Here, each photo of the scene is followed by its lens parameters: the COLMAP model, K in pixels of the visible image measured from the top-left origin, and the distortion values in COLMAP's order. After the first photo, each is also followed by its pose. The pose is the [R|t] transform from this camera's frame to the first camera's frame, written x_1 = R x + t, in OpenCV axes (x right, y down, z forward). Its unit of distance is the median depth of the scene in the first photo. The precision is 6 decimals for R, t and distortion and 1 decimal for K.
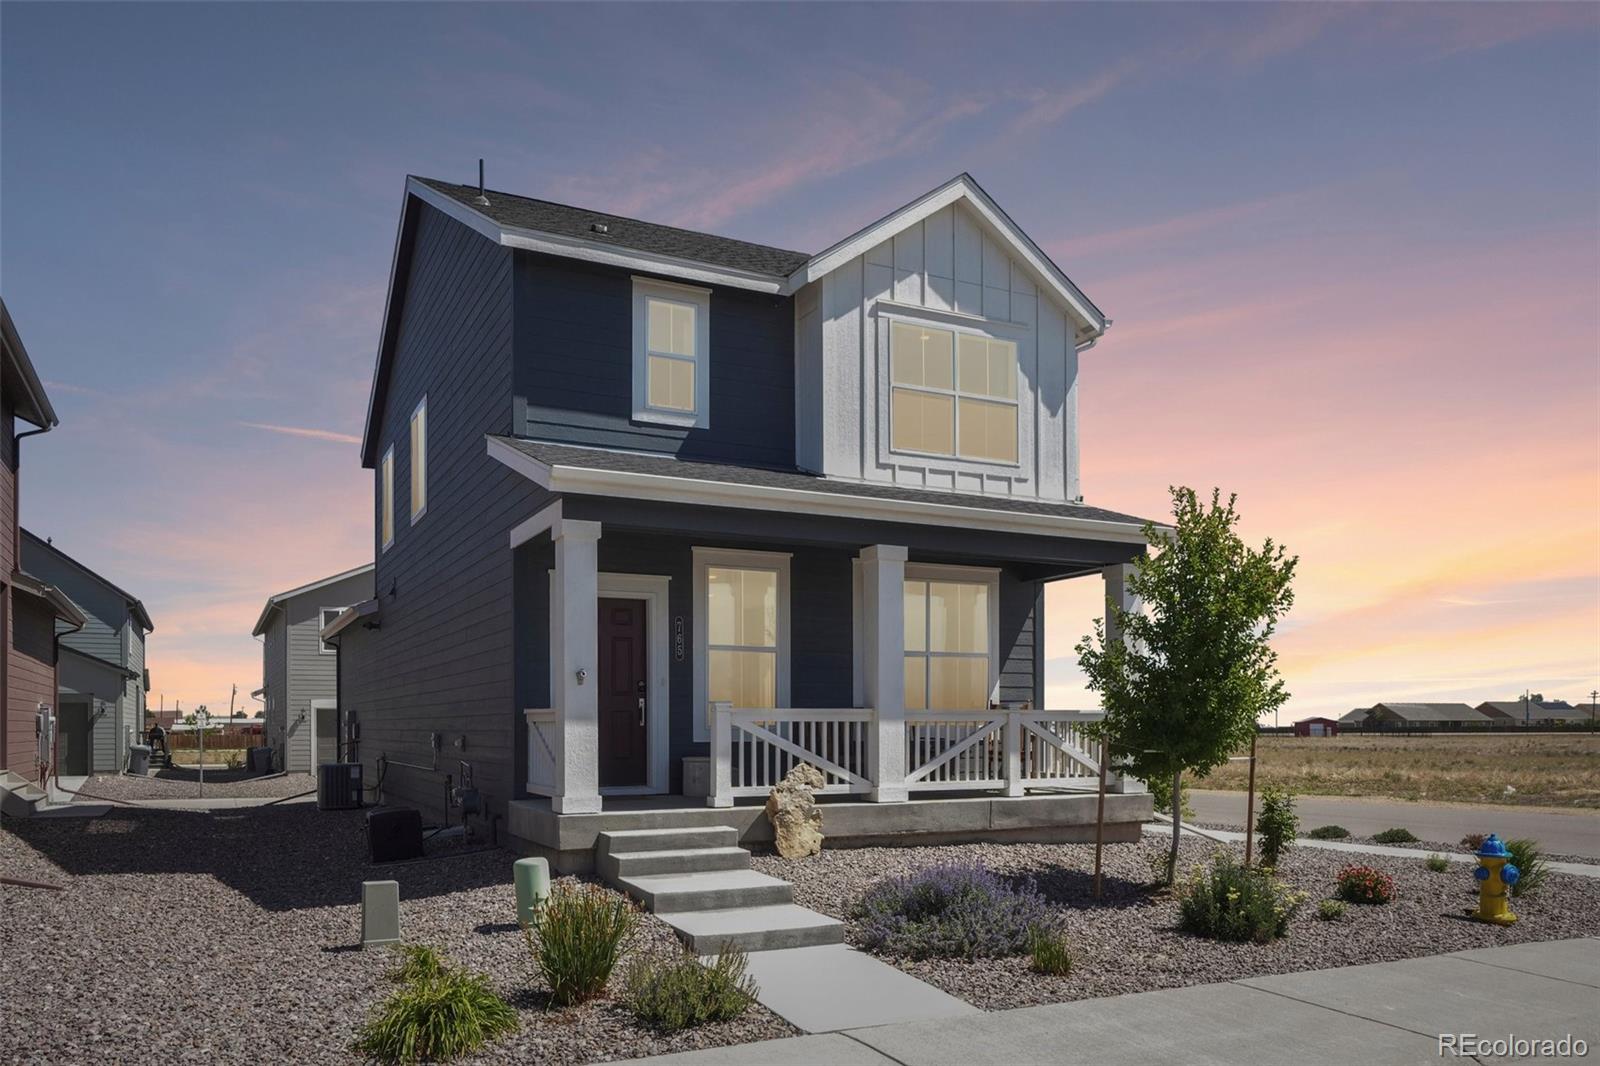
lens RADIAL K [[1123.3, 0, 797.9], [0, 1123.3, 491.3], [0, 0, 1]] dist [0.045965, 0.000049]
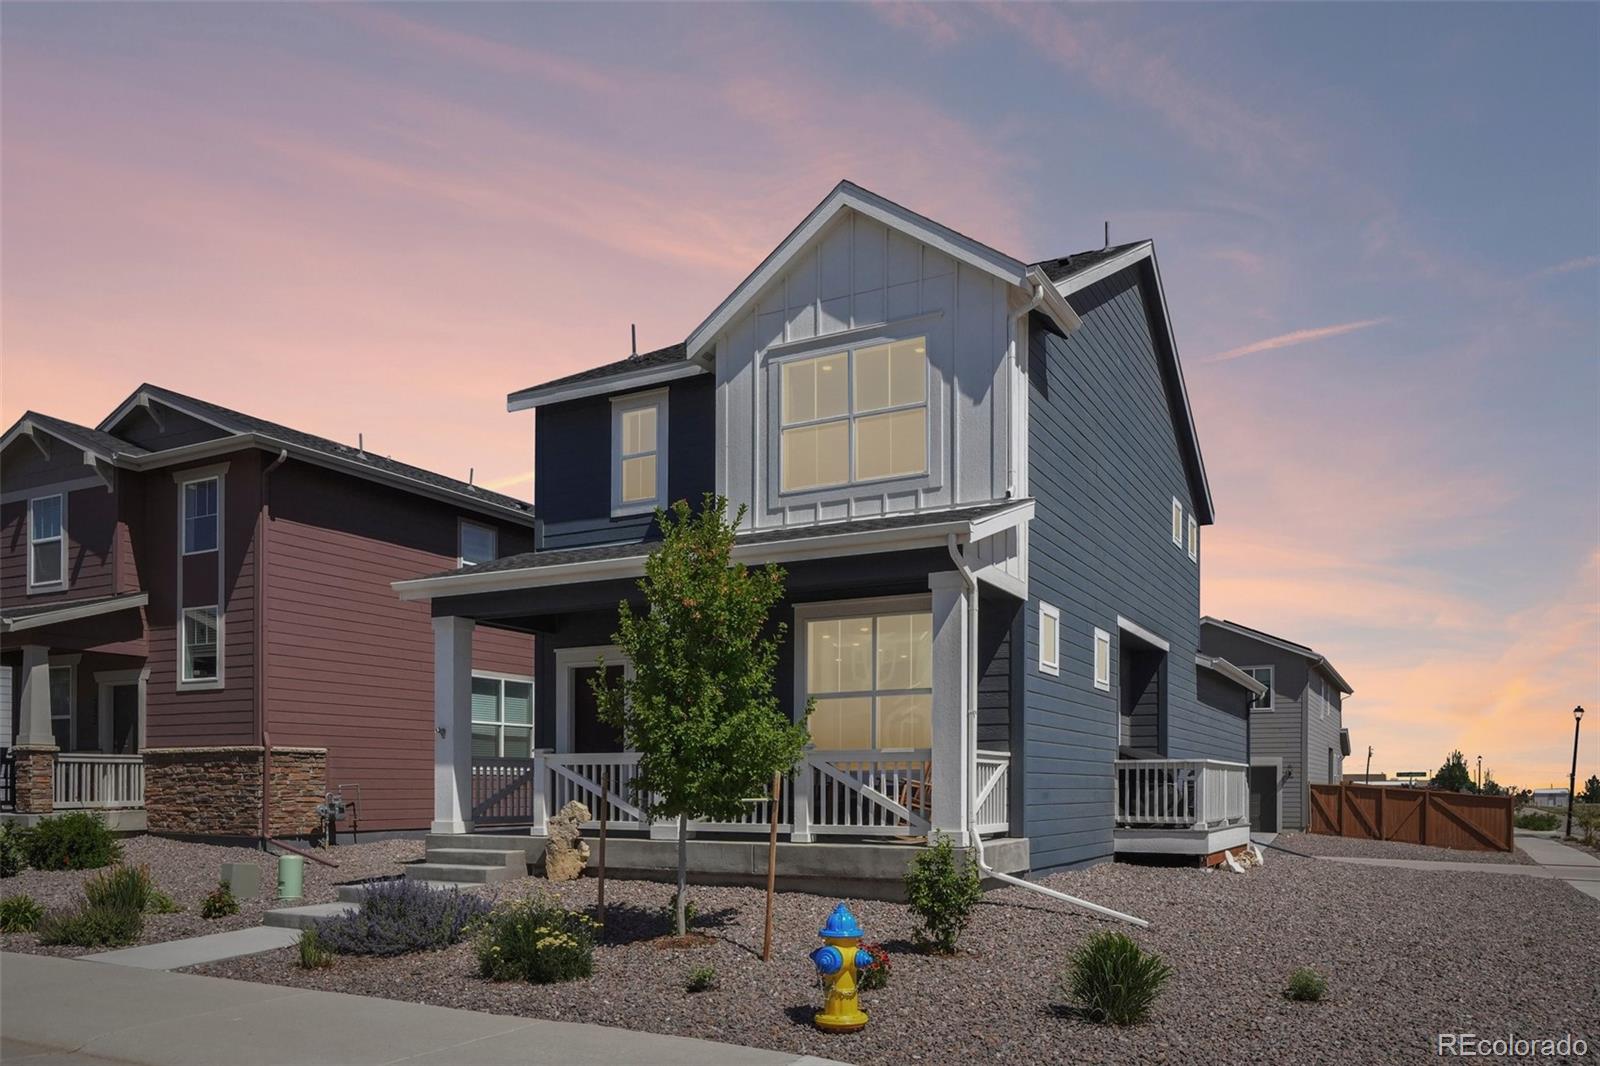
lens RADIAL K [[1155.0, 0, 800.0], [0, 1155.0, 533.0], [0, 0, 1]] dist [0.068783, 0.000544]
pose [[0.568587, -0.171486, -0.804551, 0.944103], [0.161632, 0.982255, -0.095136, 0.101960], [0.806588, -0.075948, 0.586215, 0.422719]]
